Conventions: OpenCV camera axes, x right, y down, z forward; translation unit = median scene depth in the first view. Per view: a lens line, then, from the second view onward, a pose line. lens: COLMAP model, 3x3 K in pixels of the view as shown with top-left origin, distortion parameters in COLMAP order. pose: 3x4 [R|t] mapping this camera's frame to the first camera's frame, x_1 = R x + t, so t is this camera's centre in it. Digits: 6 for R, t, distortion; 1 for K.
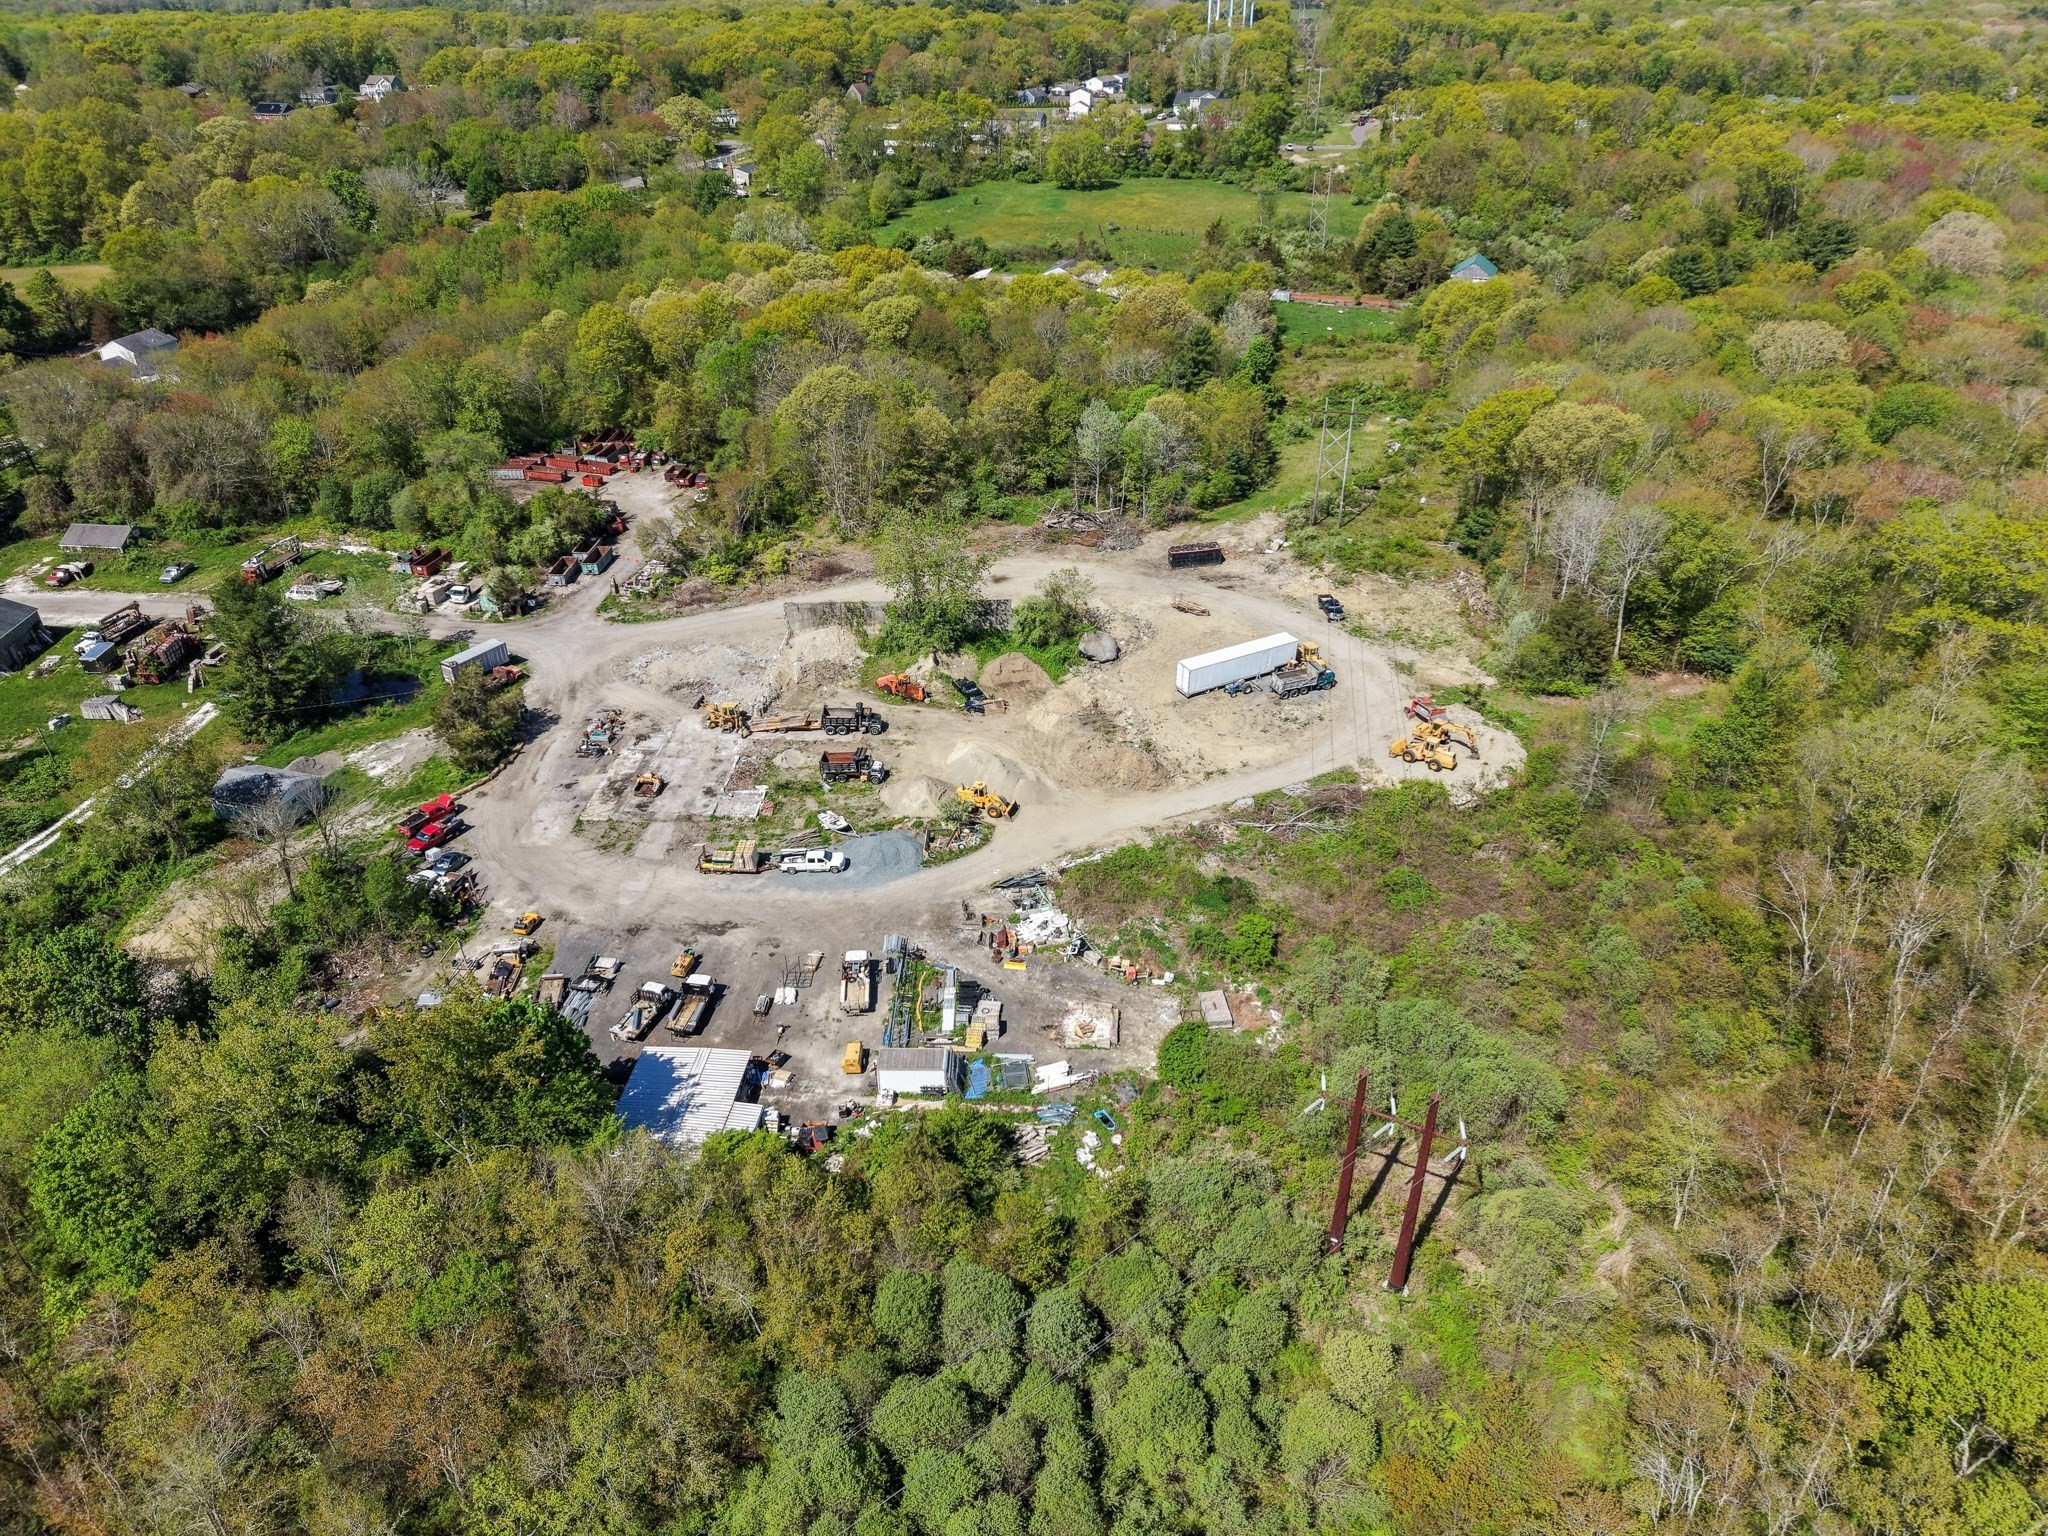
lens RADIAL K [[1372.5, 0, 1020.8], [0, 1372.5, 766.5], [0, 0, 1]] dist [0.039698, -0.042998]
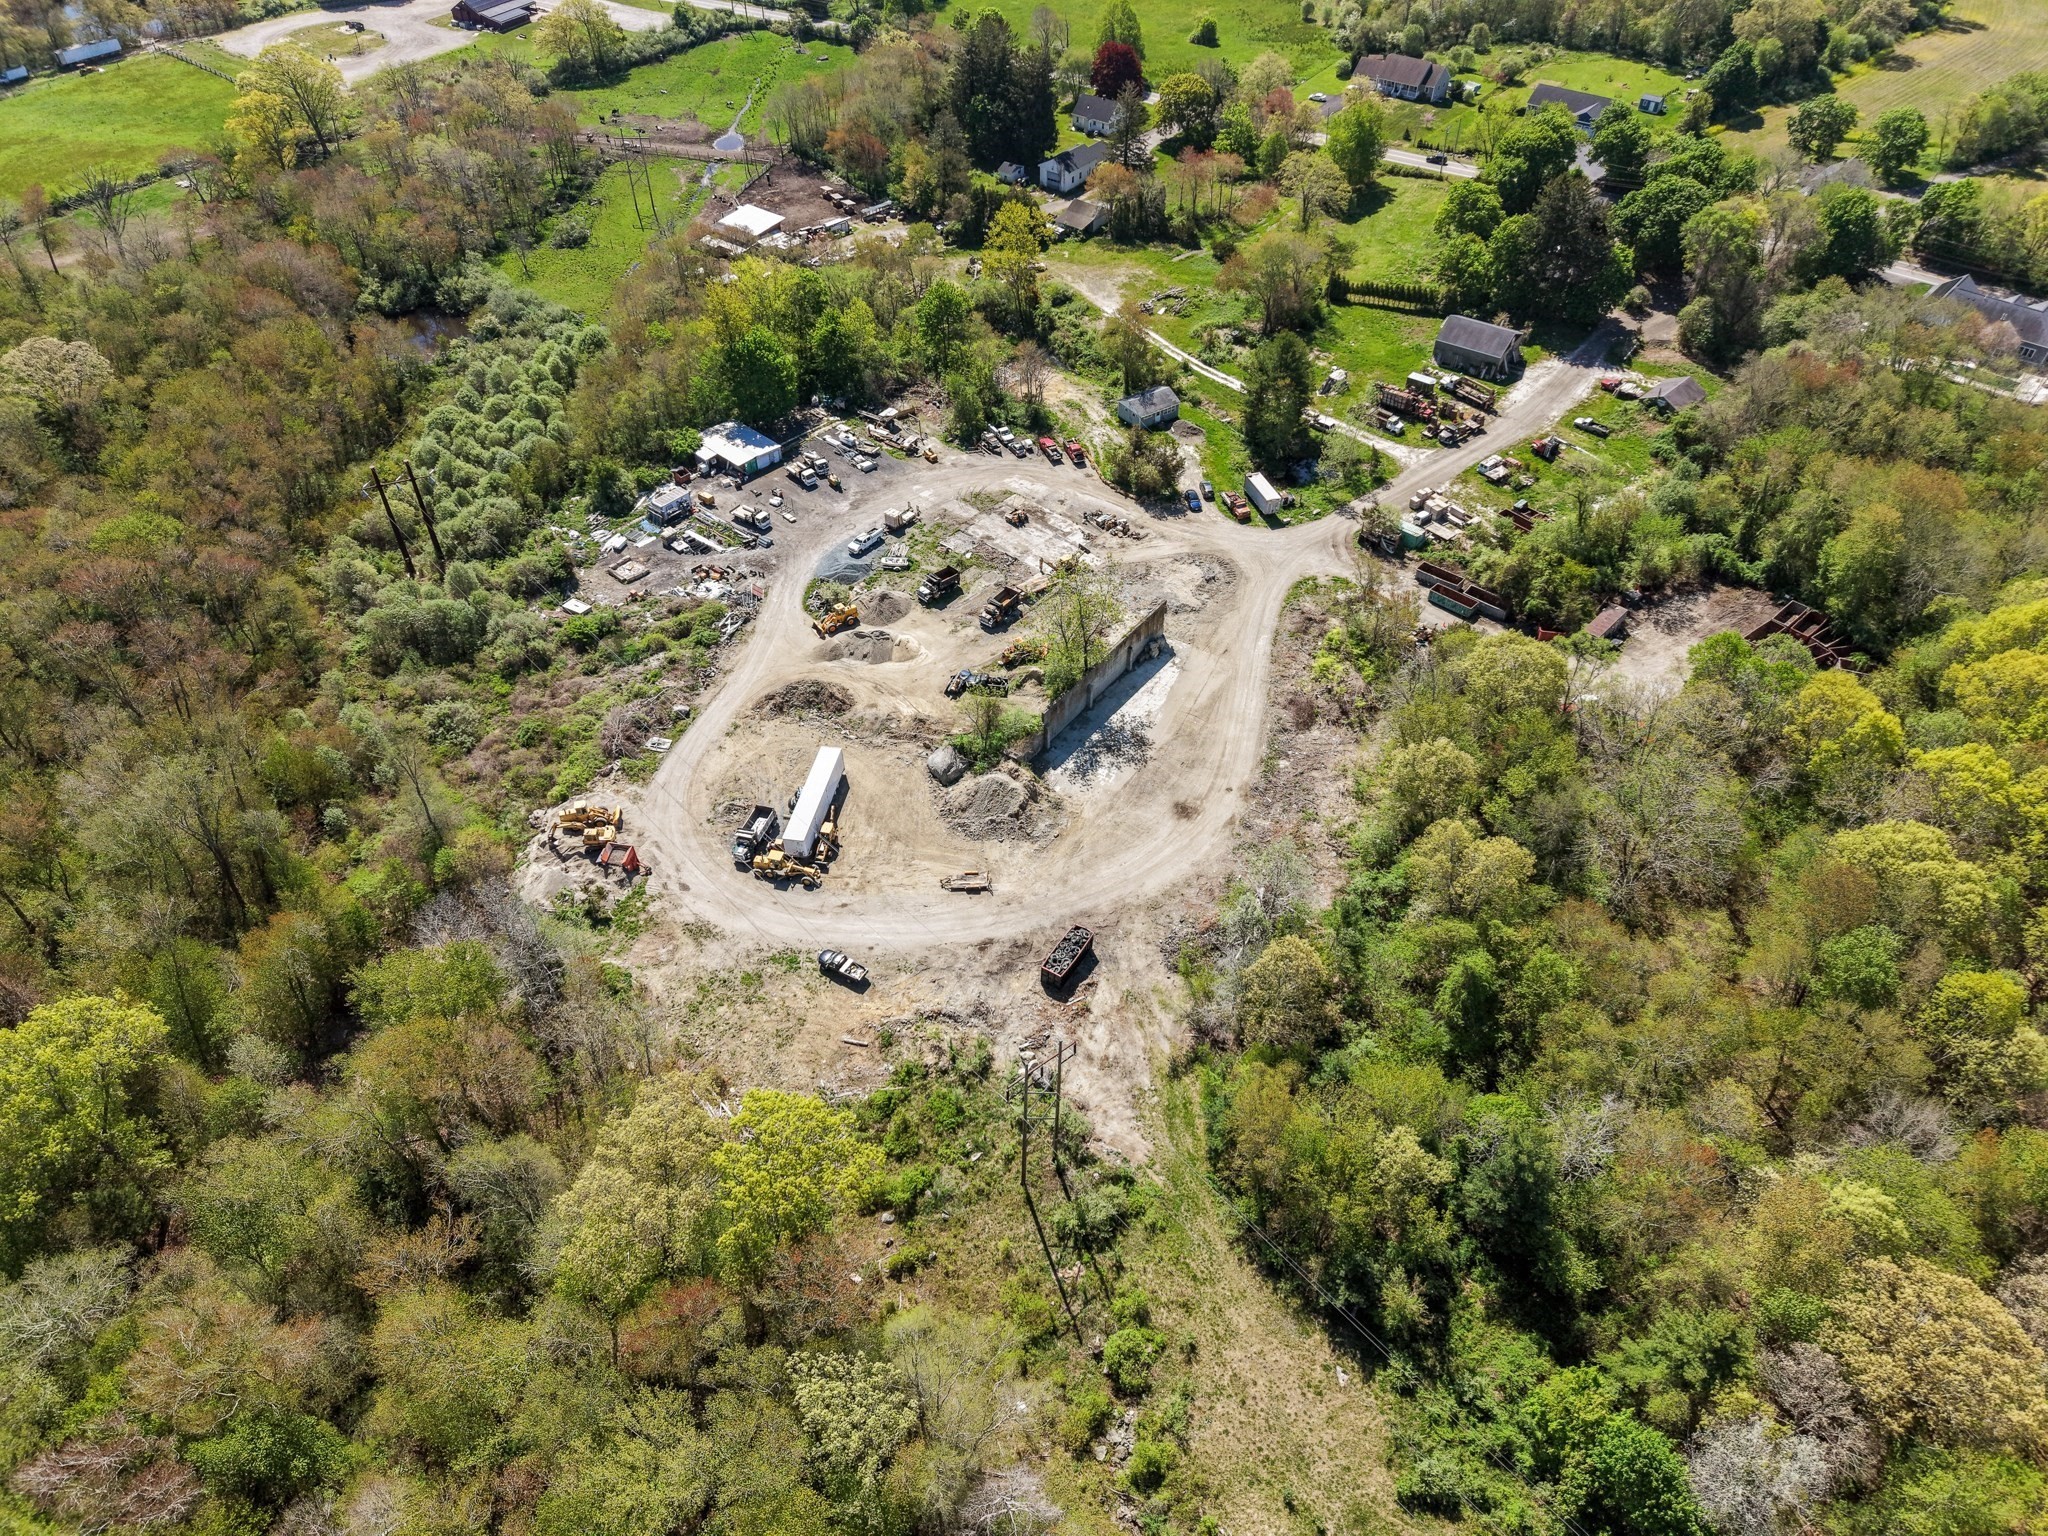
lens RADIAL K [[1369.7, 0, 1020.3], [0, 1369.7, 764.1], [0, 0, 1]] dist [0.064232, -0.107347]
pose [[-0.626961, 0.540637, -0.560920, 0.606084], [-0.398441, 0.396187, 0.827212, -0.965110], [0.669451, 0.742124, -0.032982, 1.115083]]
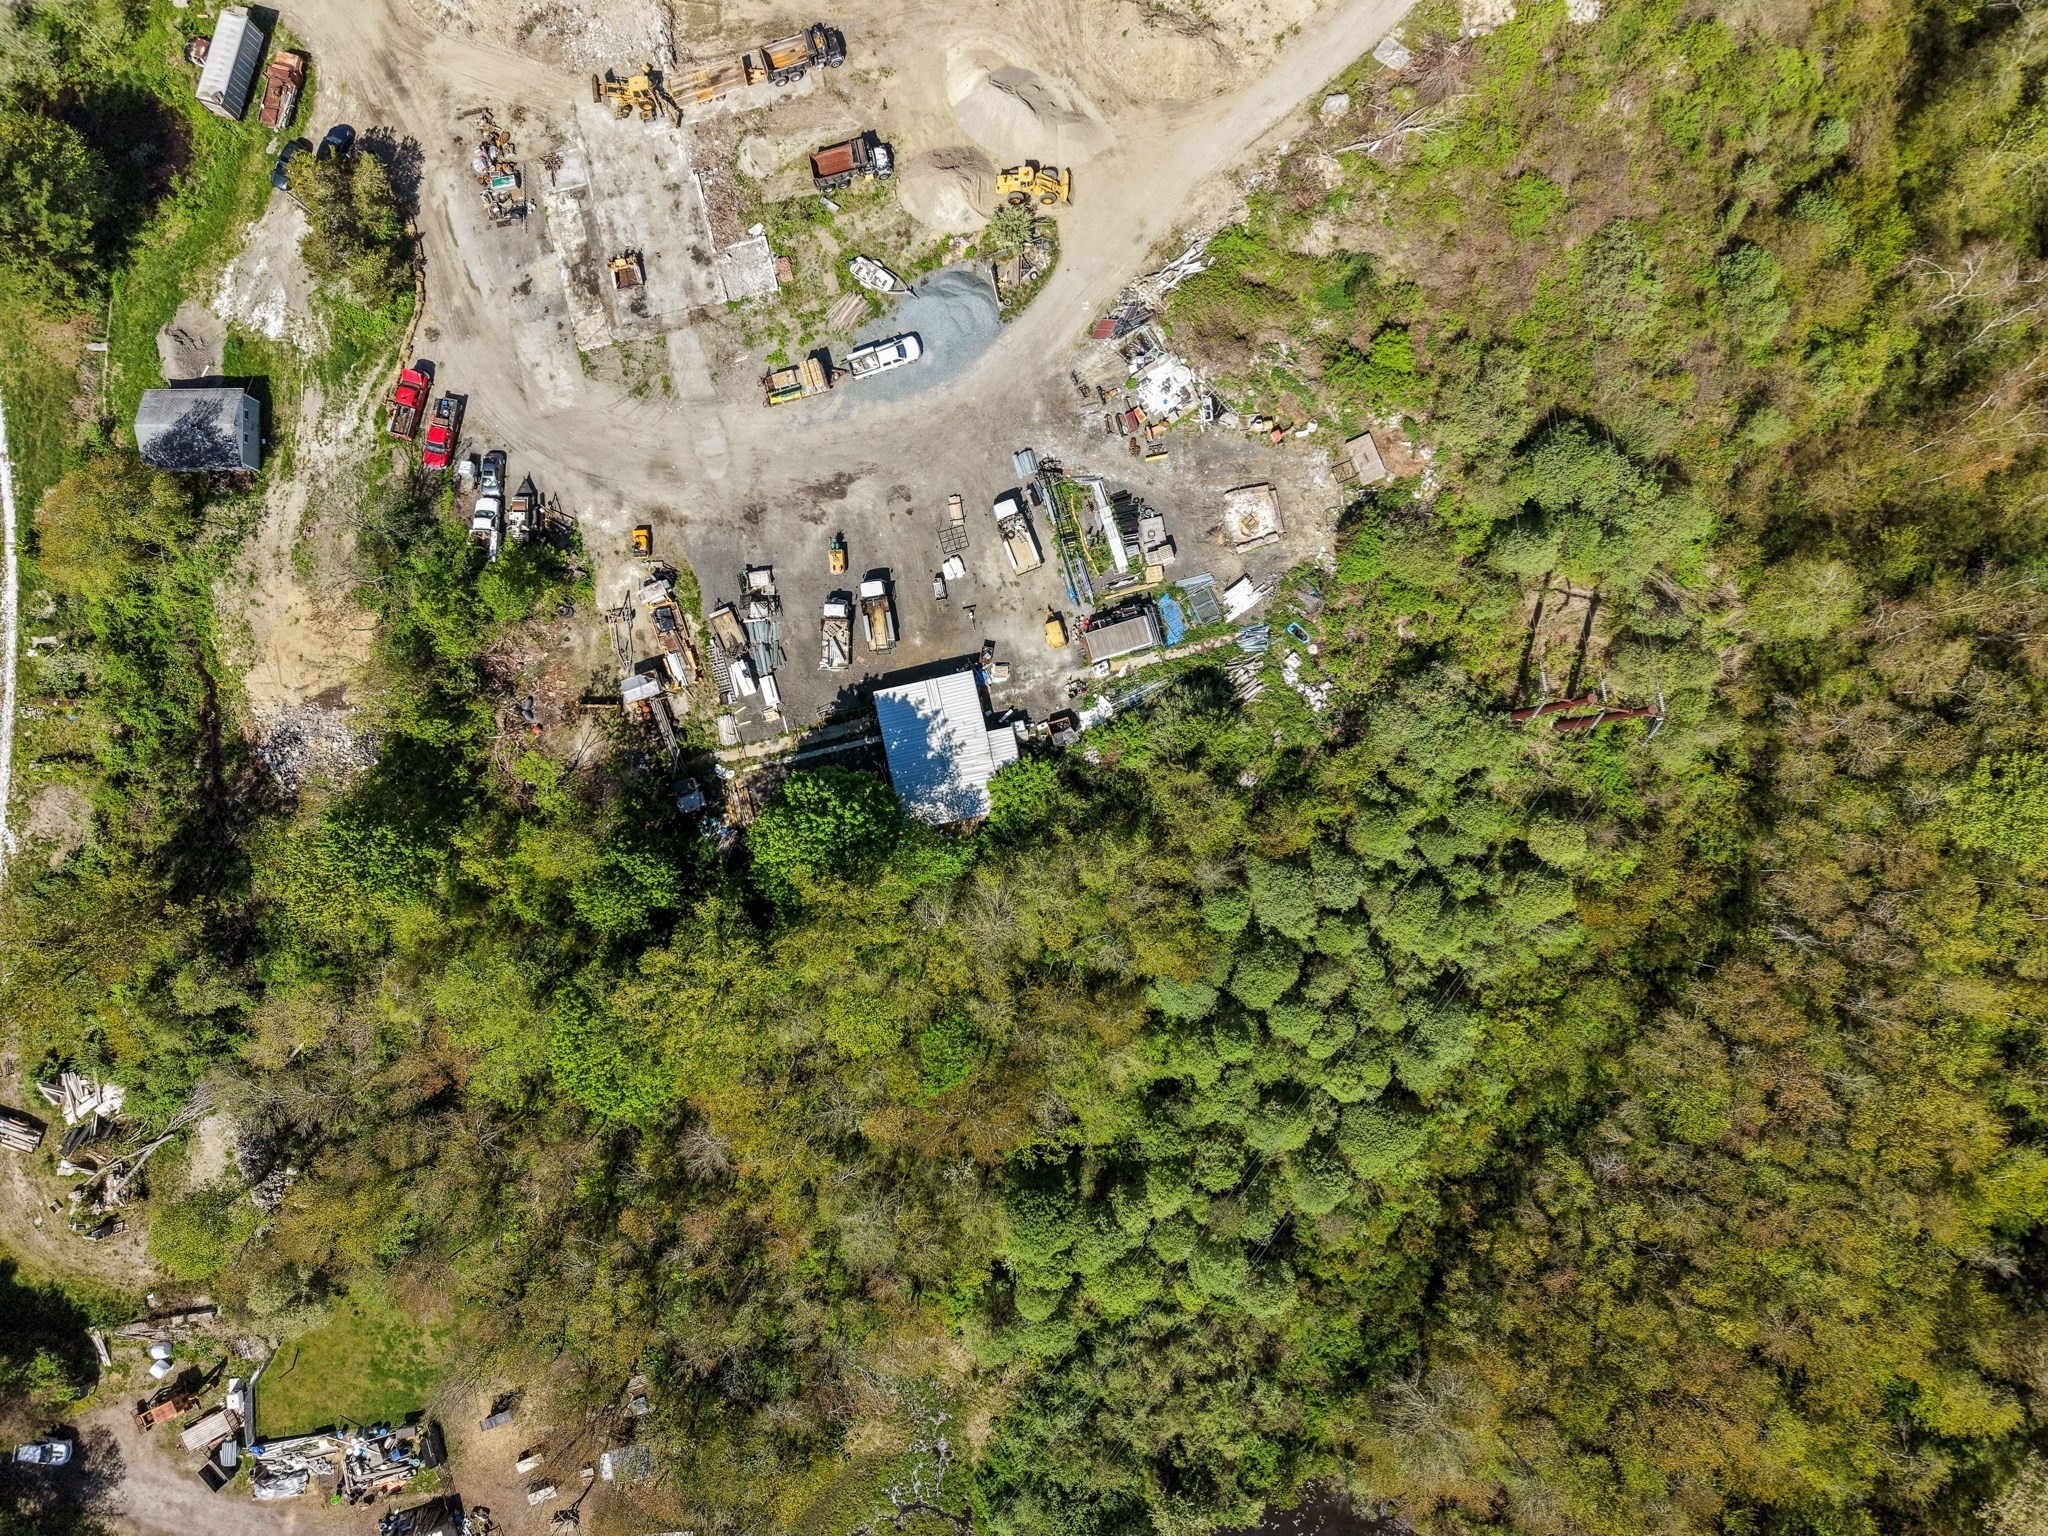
lens RADIAL K [[1358.7, 0, 1021.6], [0, 1358.7, 775.0], [0, 0, 1]] dist [0.050220, -0.055517]
pose [[0.953643, -0.300918, 0.003728, -0.125644], [0.161970, 0.523660, 0.836388, -0.422281], [-0.253636, -0.797012, 0.548125, 0.231202]]
